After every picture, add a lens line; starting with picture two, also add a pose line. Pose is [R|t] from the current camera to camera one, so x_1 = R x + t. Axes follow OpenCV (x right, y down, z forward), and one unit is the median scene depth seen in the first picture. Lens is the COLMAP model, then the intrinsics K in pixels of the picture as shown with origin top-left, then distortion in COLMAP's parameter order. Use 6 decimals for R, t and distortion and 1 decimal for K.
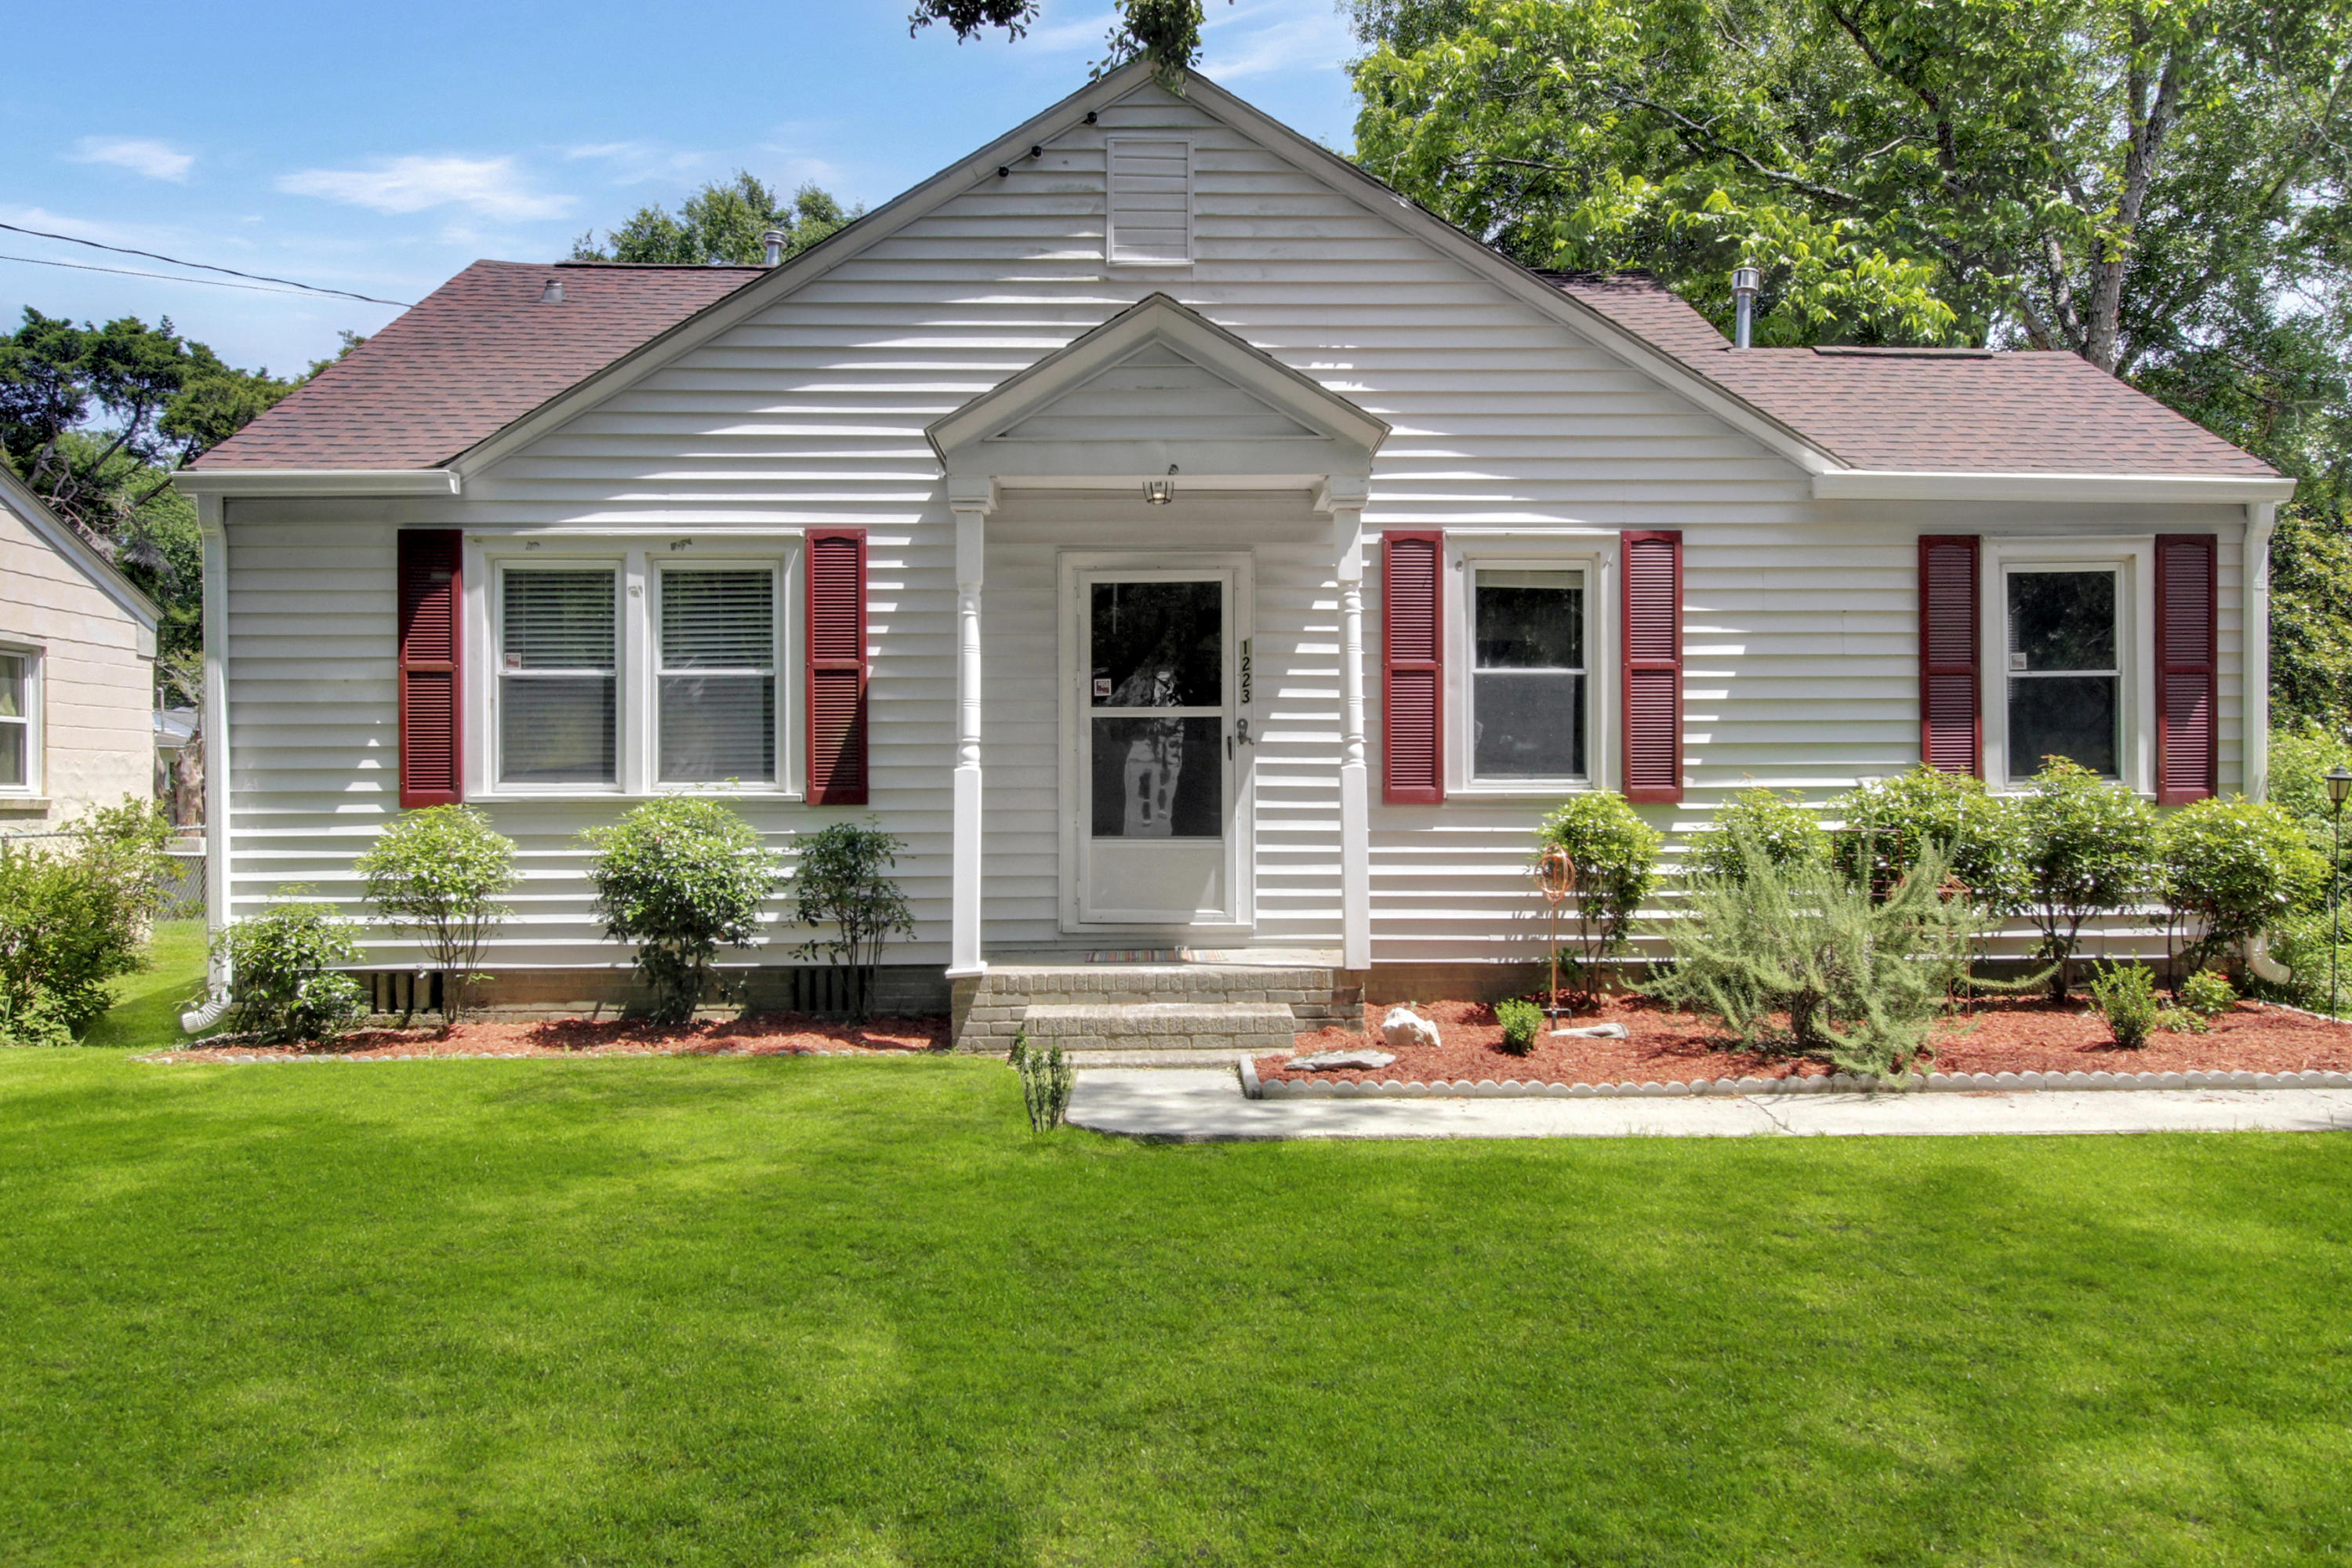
lens RADIAL K [[1733.9, 0, 1172.0], [0, 1733.9, 795.7], [0, 0, 1]] dist [0.004990, -0.002444]
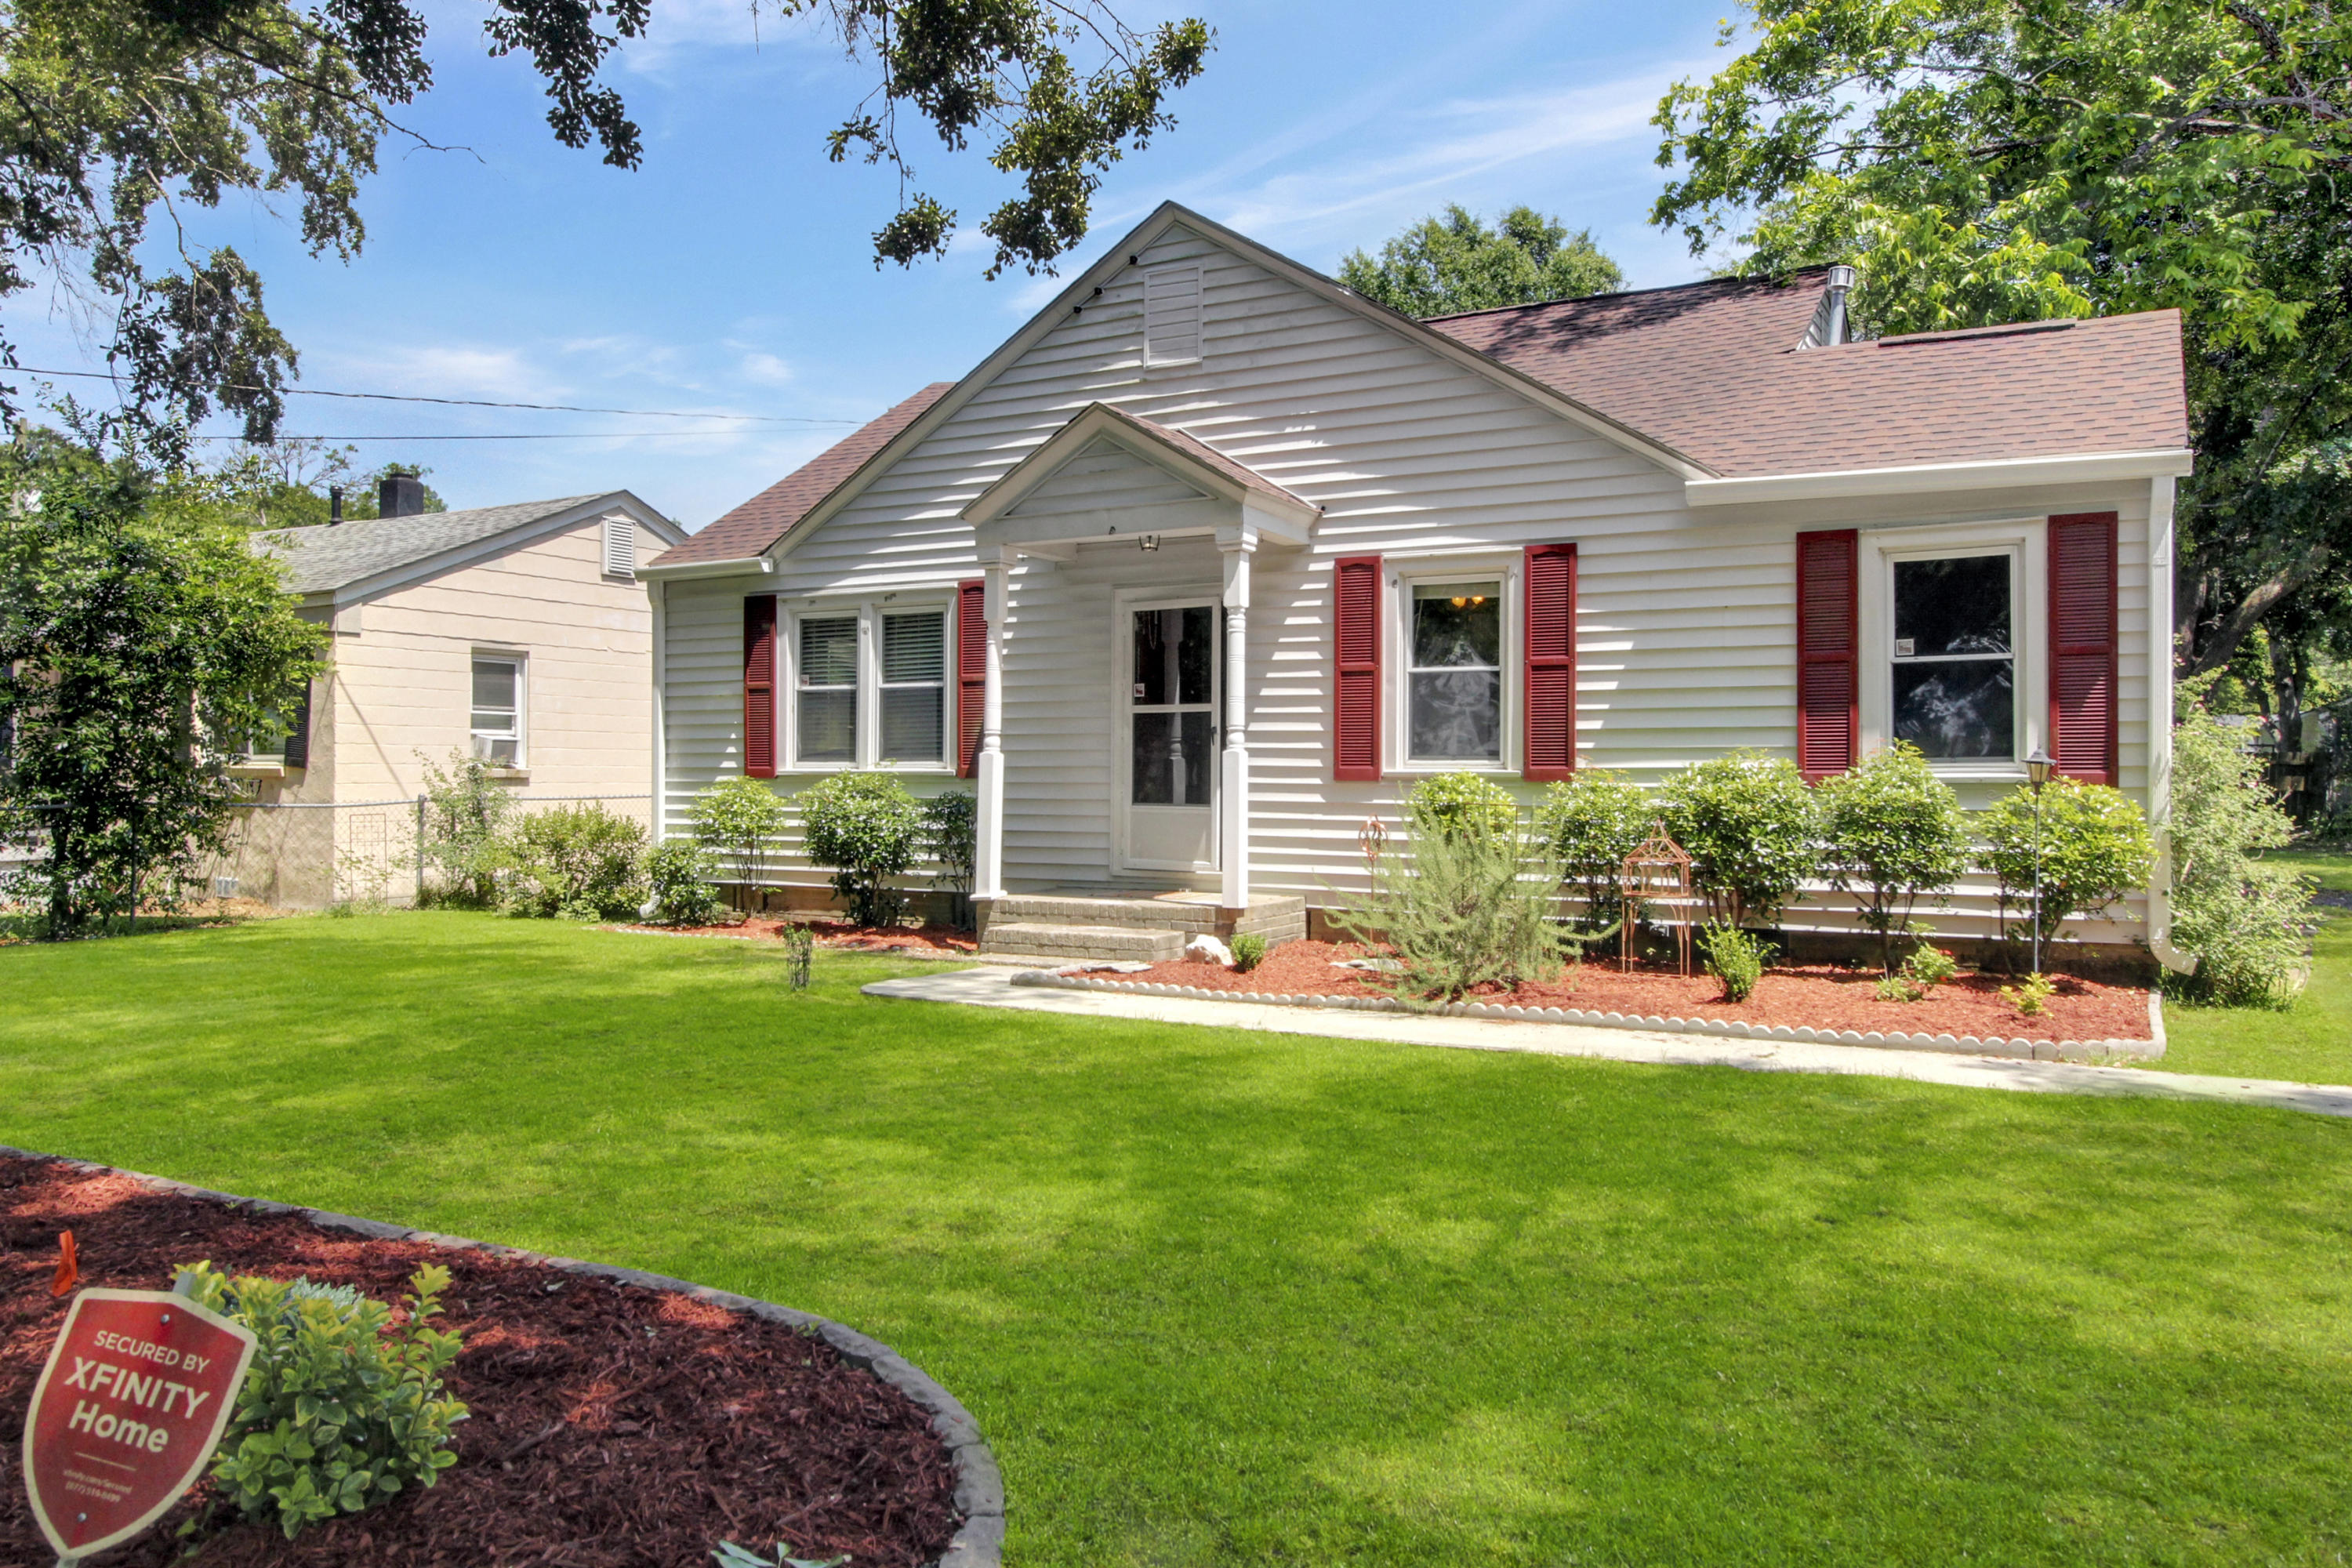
lens RADIAL K [[1733.9, 0, 1174.0], [0, 1733.9, 765.4], [0, 0, 1]] dist [0.004990, -0.002444]
pose [[0.856491, 0.002825, -0.516155, 0.661881], [-0.004623, 0.999987, -0.002199, -0.002706], [0.516142, 0.004269, 0.856492, -0.114272]]
